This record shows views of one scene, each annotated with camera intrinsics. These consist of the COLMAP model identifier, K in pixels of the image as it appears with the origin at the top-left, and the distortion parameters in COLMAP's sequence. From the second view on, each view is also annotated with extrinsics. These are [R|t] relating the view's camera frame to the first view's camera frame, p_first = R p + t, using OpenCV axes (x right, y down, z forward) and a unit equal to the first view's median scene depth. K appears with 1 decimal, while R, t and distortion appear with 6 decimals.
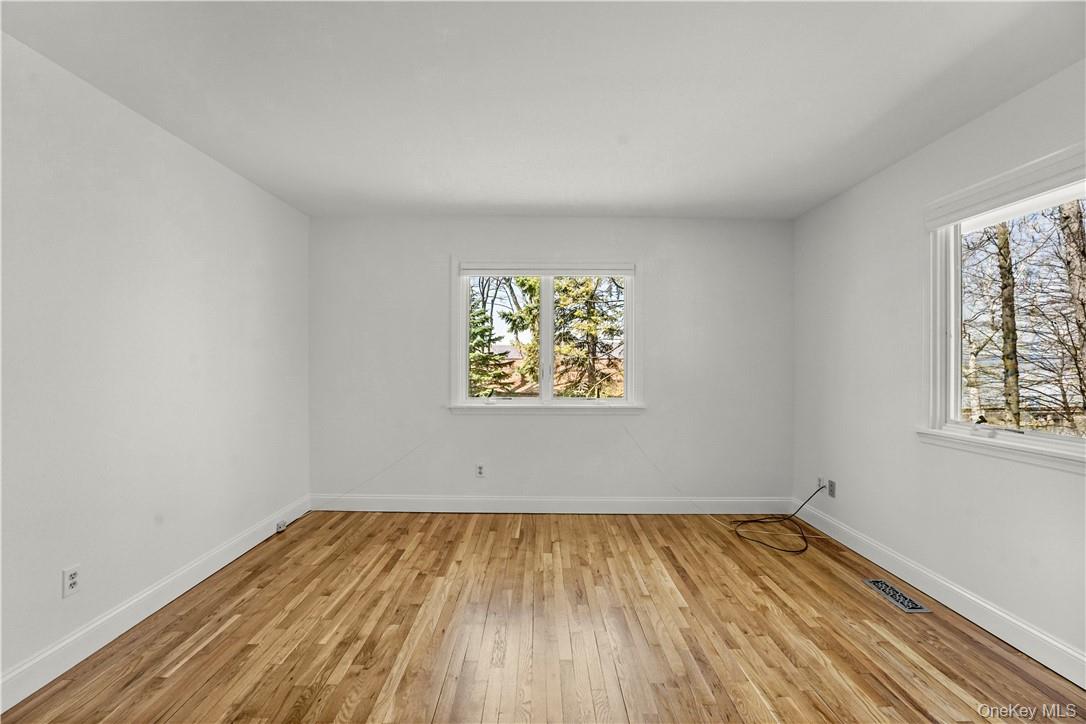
lens RADIAL K [[441.9, 0, 537.8], [0, 441.9, 358.0], [0, 0, 1]] dist [-0.029152, 0.002548]
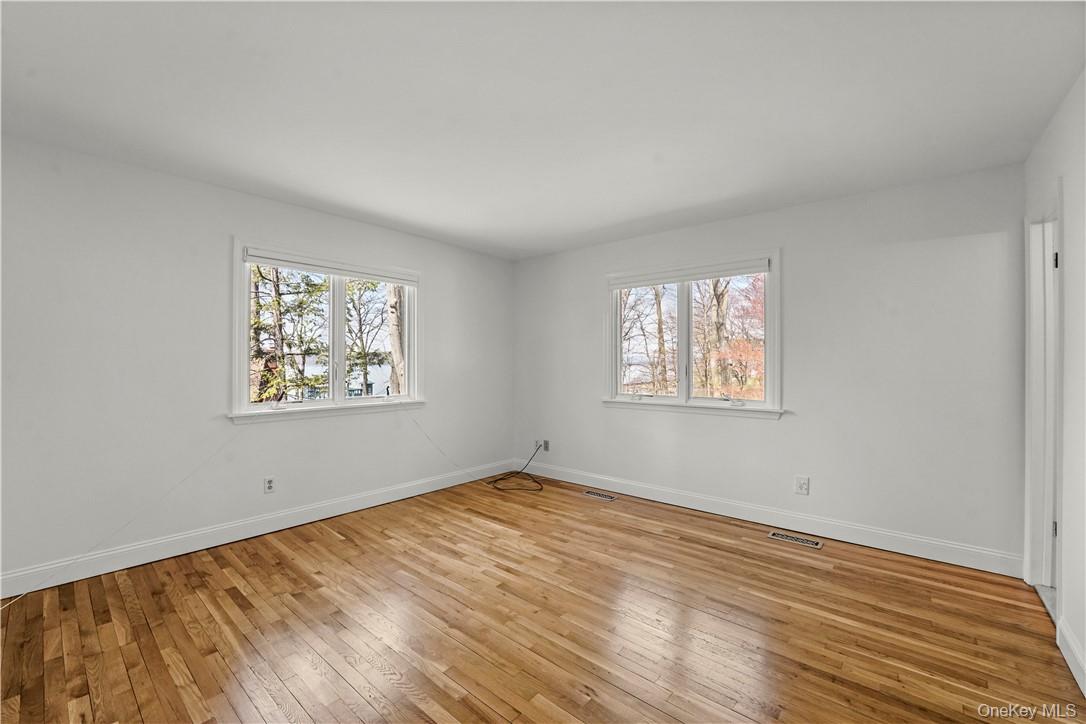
lens RADIAL K [[441.9, 0, 537.8], [0, 441.9, 358.0], [0, 0, 1]] dist [-0.029152, 0.002548]
pose [[0.650106, 0.005907, 0.759820, -0.556946], [-0.003670, 0.999983, -0.004635, 0.002346], [-0.759834, 0.000225, 0.650117, 0.023668]]
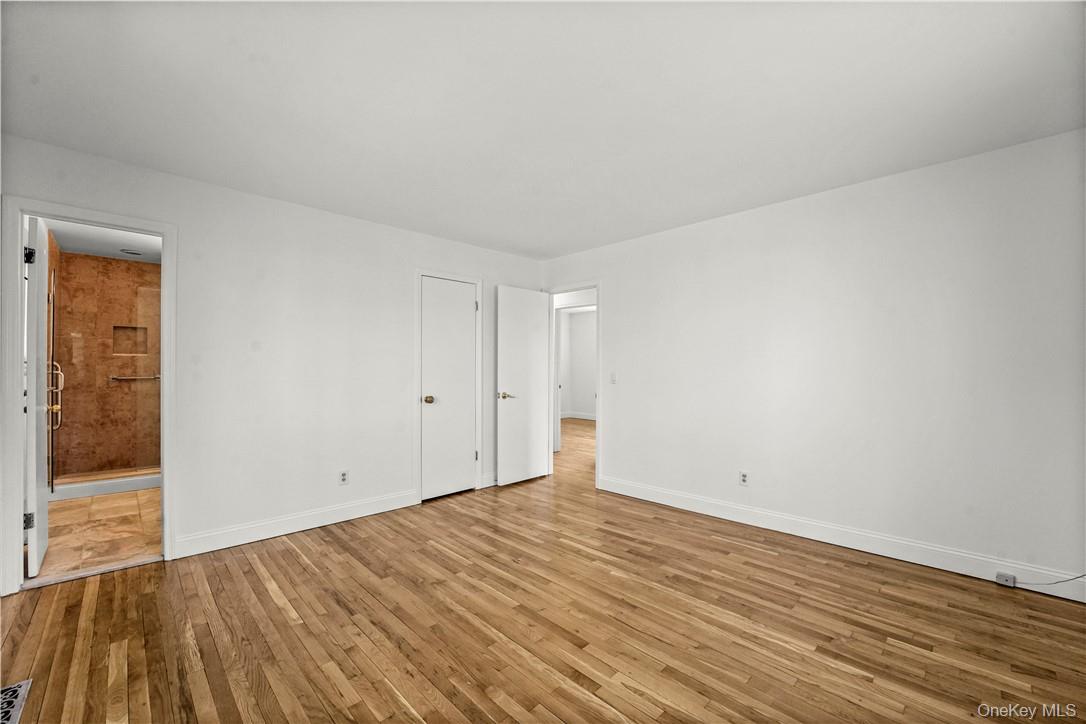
lens RADIAL K [[441.9, 0, 537.8], [0, 441.9, 358.0], [0, 0, 1]] dist [-0.029152, 0.002548]
pose [[-0.718929, -0.022608, -0.694716, 0.551032], [-0.002217, 0.999540, -0.030234, 0.029863], [0.695080, -0.020196, -0.718648, 1.054764]]
